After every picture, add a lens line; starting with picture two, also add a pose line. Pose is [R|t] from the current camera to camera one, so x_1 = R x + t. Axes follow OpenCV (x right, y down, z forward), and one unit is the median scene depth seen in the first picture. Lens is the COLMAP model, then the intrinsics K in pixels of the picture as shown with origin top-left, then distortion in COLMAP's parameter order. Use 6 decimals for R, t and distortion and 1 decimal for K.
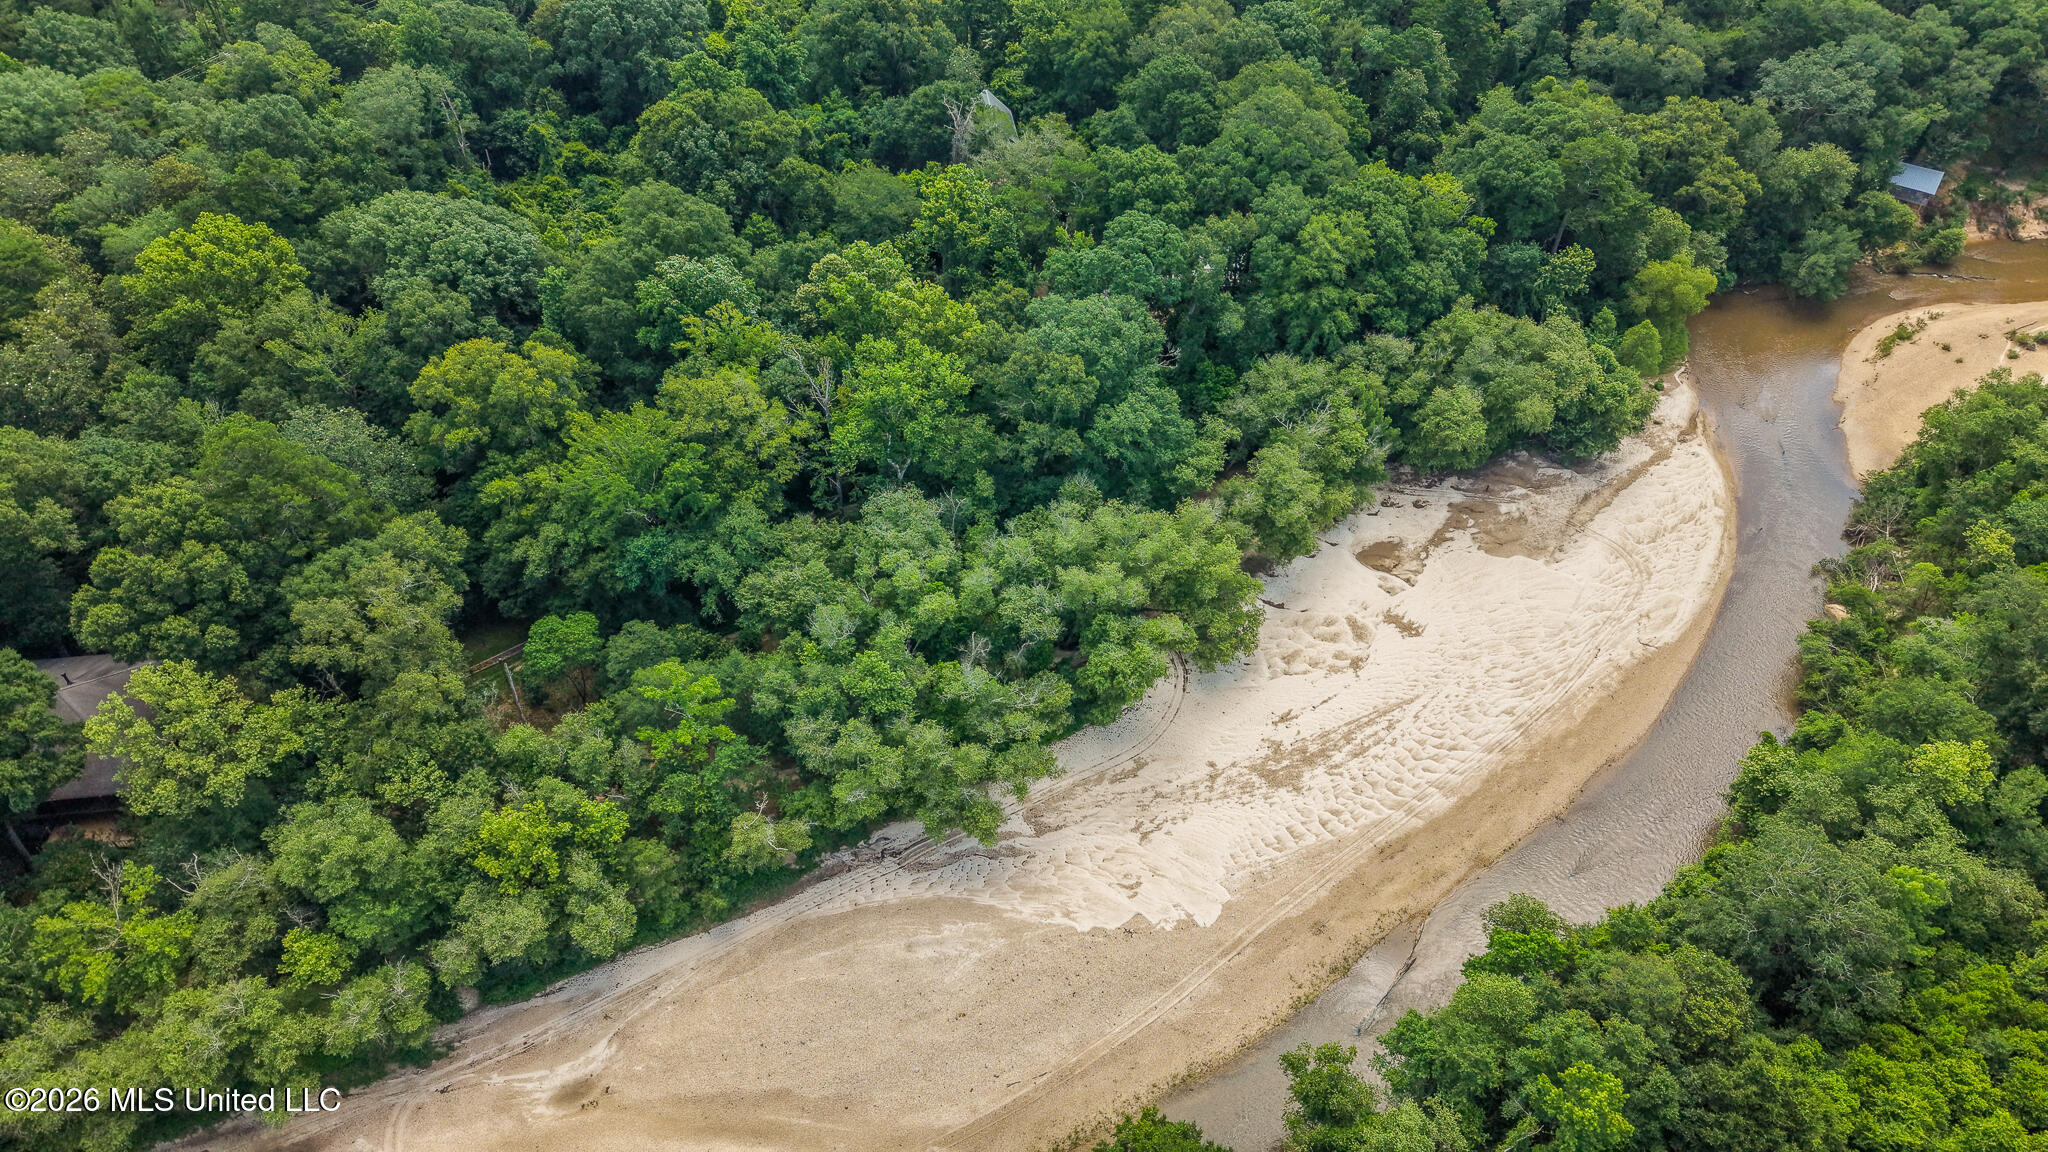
lens RADIAL K [[1396.3, 0, 1023.6], [0, 1396.3, 576.1], [0, 0, 1]] dist [0.034527, -0.040221]
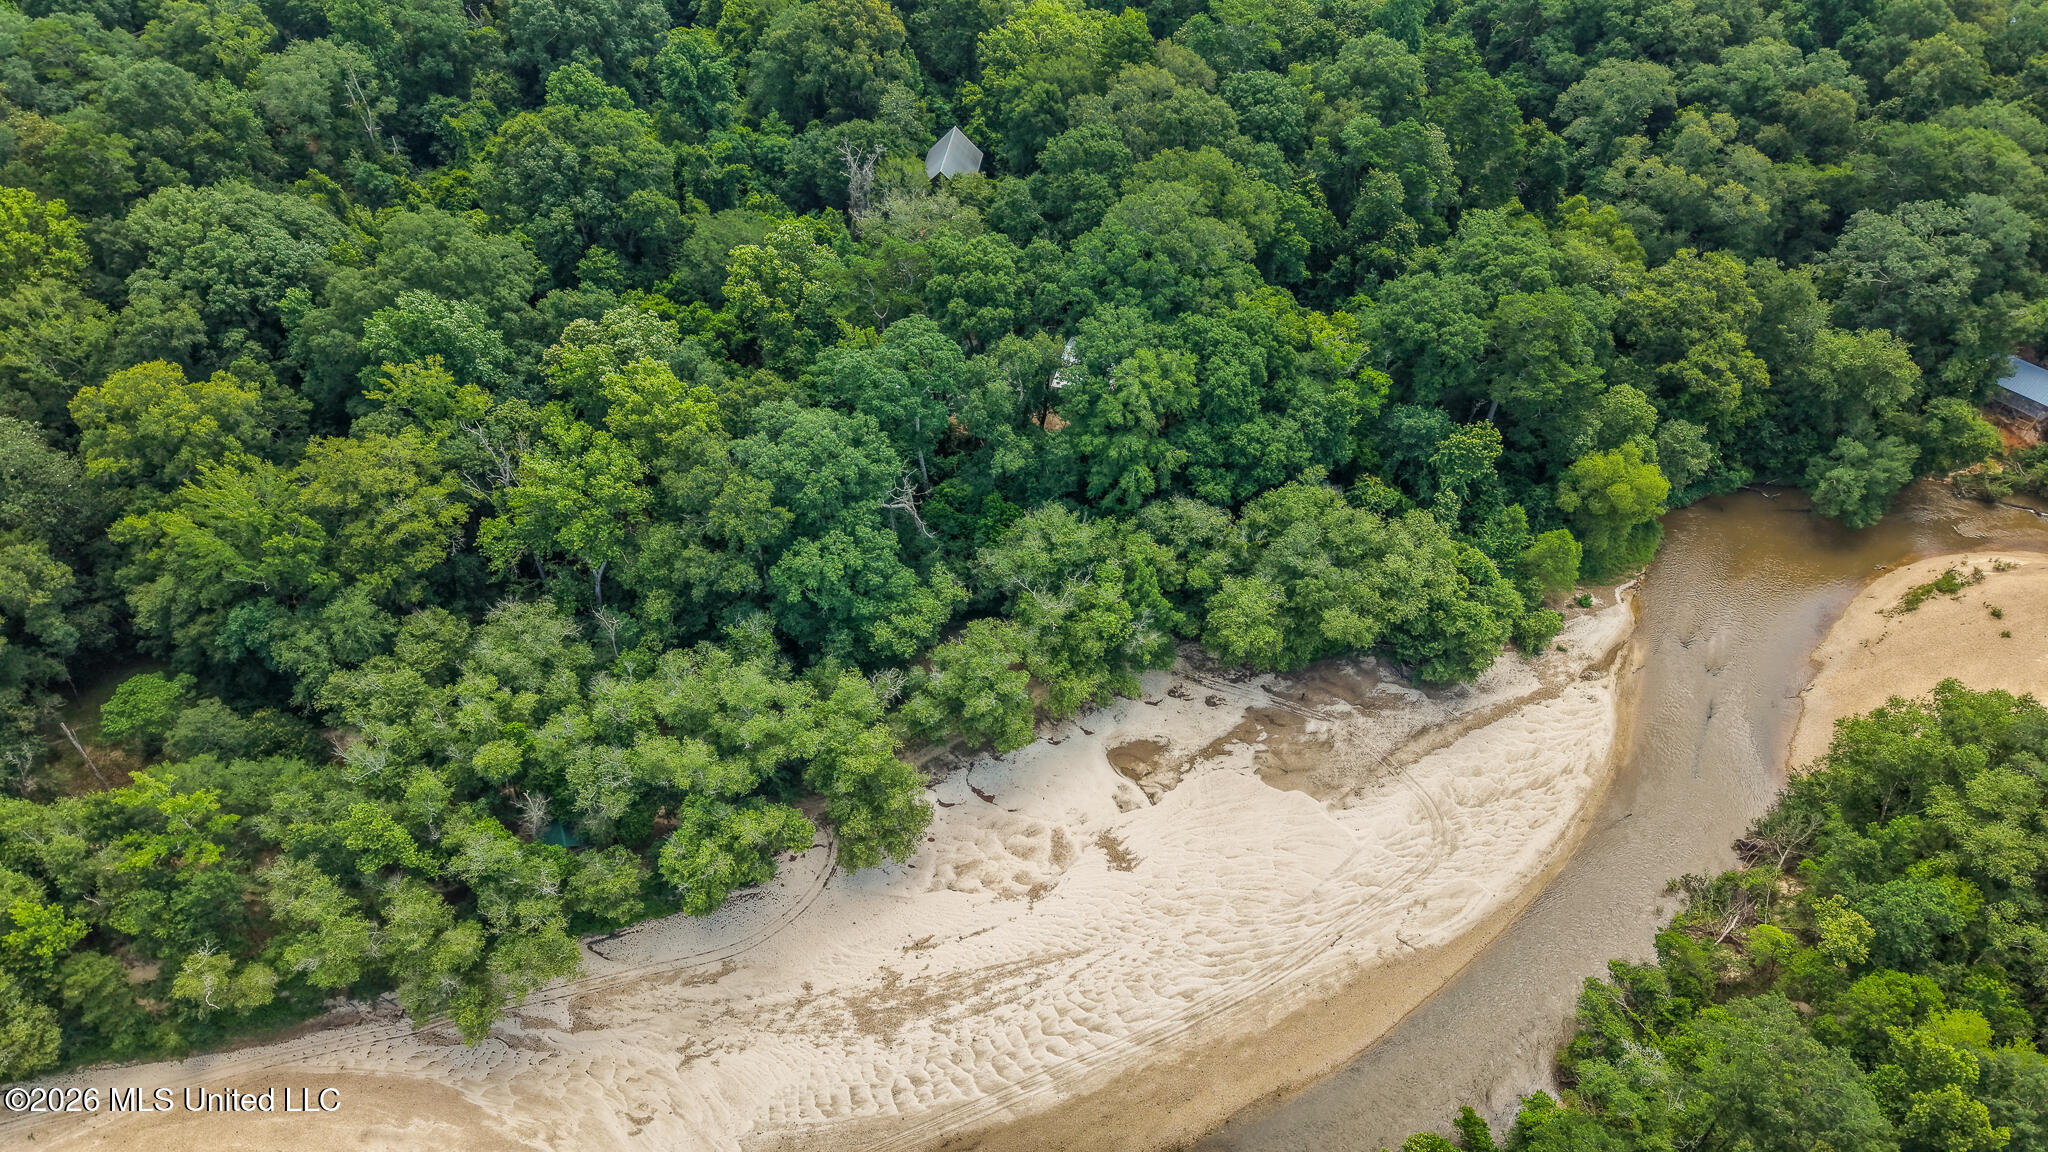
lens RADIAL K [[1396.3, 0, 1021.6], [0, 1396.3, 570.5], [0, 0, 1]] dist [0.034527, -0.040221]
pose [[0.968587, 0.174410, -0.177260, 0.312739], [-0.171253, 0.984672, 0.033081, -0.140309], [0.180312, -0.001686, 0.983608, 0.155031]]
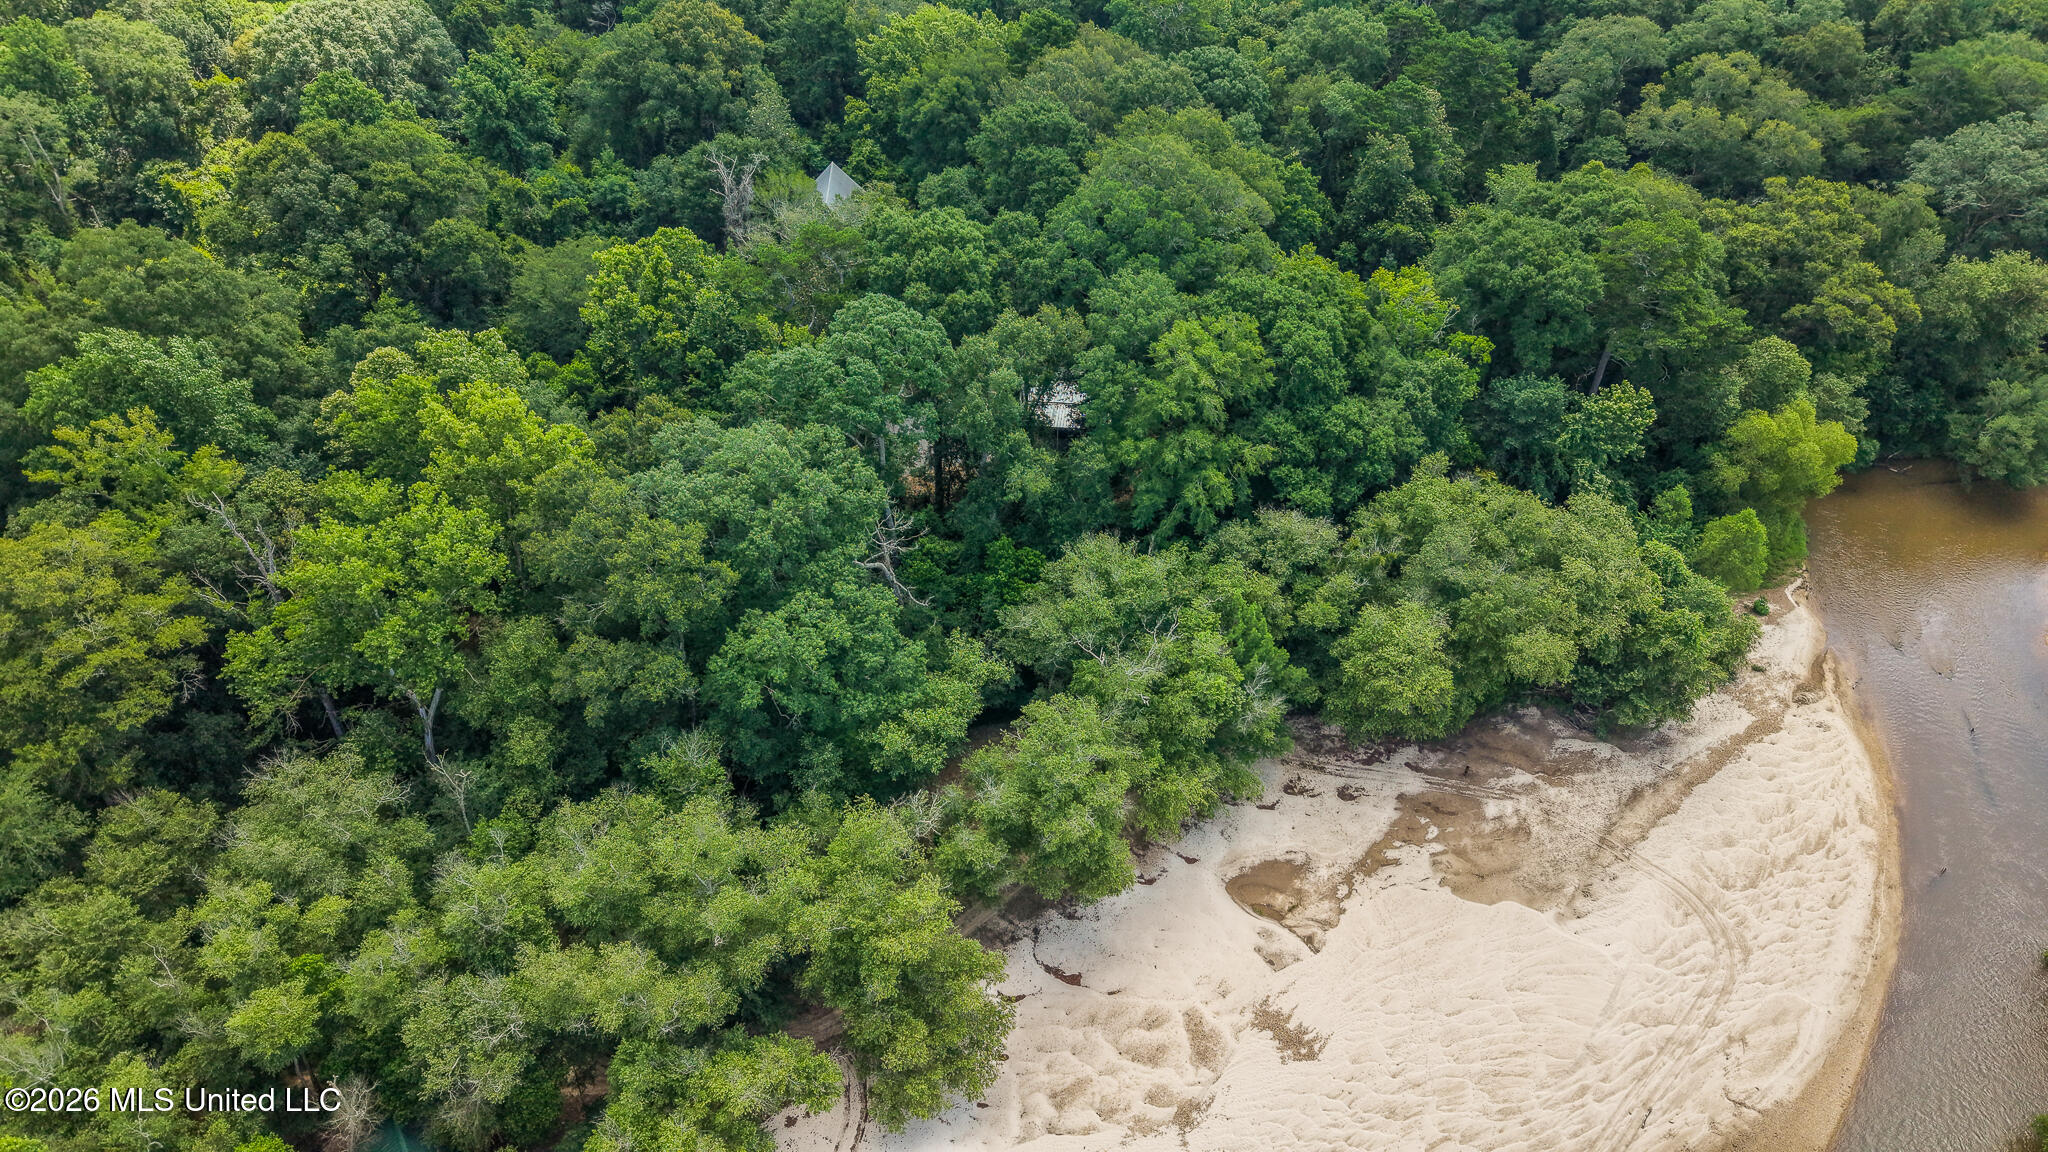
lens RADIAL K [[1396.3, 0, 1025.9], [0, 1396.3, 565.4], [0, 0, 1]] dist [0.034527, -0.040221]
pose [[0.997089, 0.043800, -0.062414, 0.182738], [-0.050734, 0.992158, -0.114231, -0.074229], [0.056921, 0.117065, 0.991492, 0.398594]]
